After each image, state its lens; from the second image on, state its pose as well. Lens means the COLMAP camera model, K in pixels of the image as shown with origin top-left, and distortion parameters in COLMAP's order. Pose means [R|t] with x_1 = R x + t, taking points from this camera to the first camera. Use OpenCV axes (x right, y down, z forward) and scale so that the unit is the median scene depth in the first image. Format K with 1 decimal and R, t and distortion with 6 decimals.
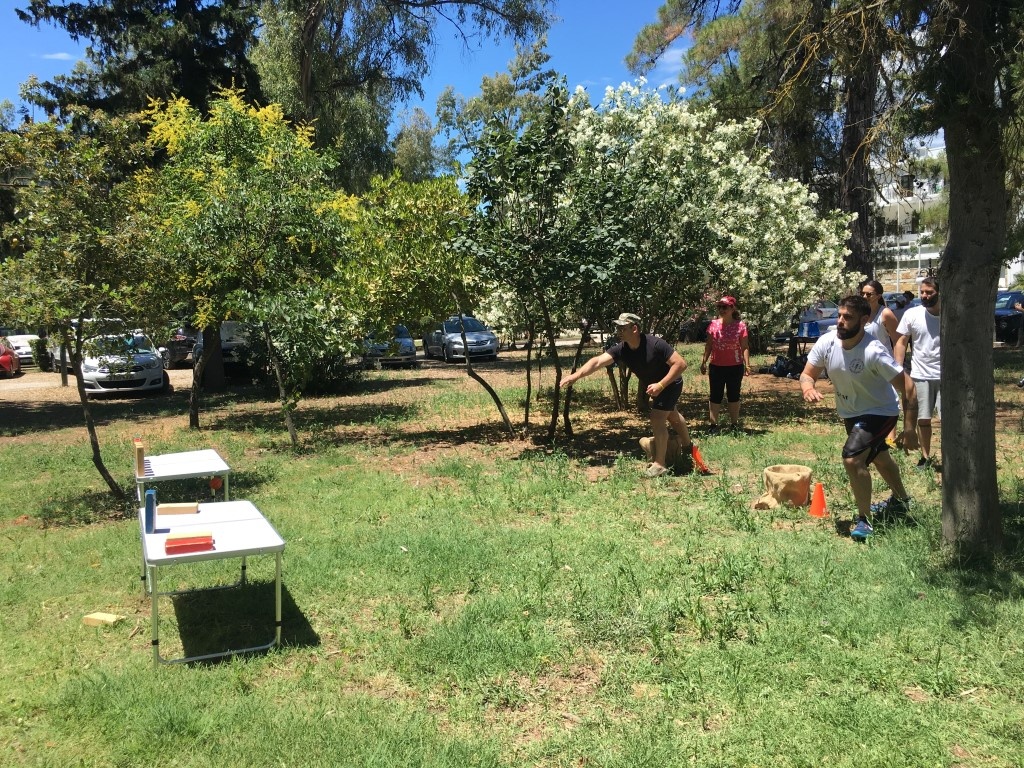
lens RADIAL K [[843.5, 0, 520.8], [0, 843.5, 384.7], [0, 0, 1]] dist [0.054770, -0.084904]
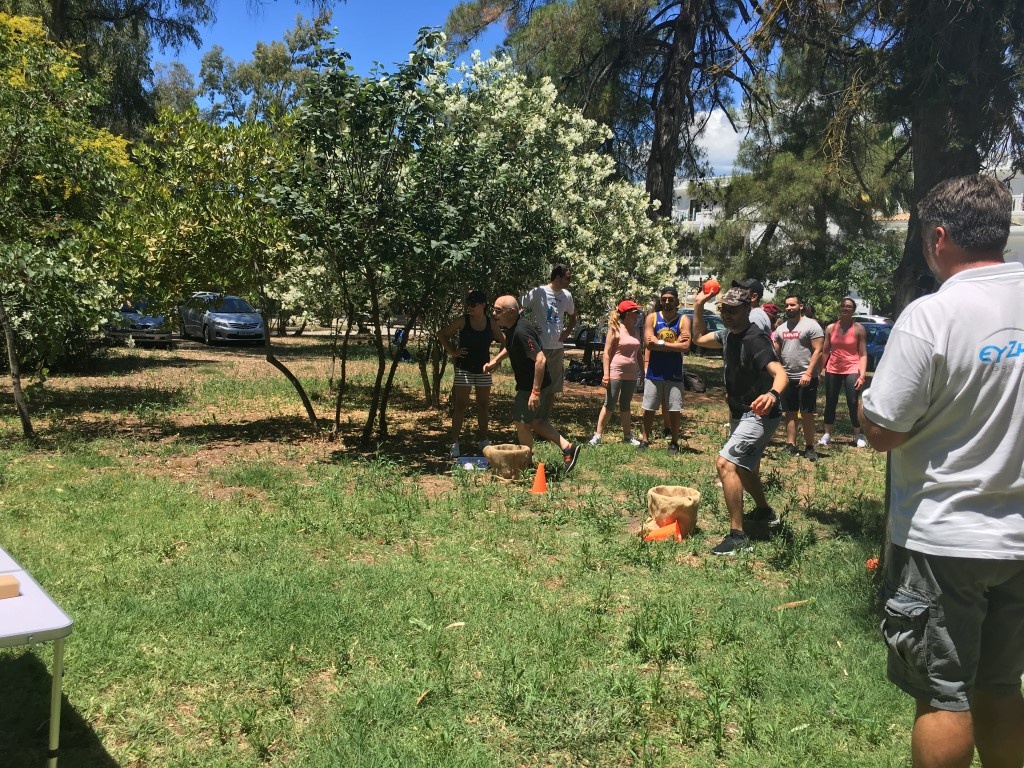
lens RADIAL K [[843.5, 0, 517.5], [0, 843.5, 377.4], [0, 0, 1]] dist [0.054770, -0.084904]
pose [[0.959002, 0.057680, 0.277468, -0.048485], [-0.056758, 0.998323, -0.011362, 0.000451], [-0.277658, -0.004853, 0.960668, 0.105014]]
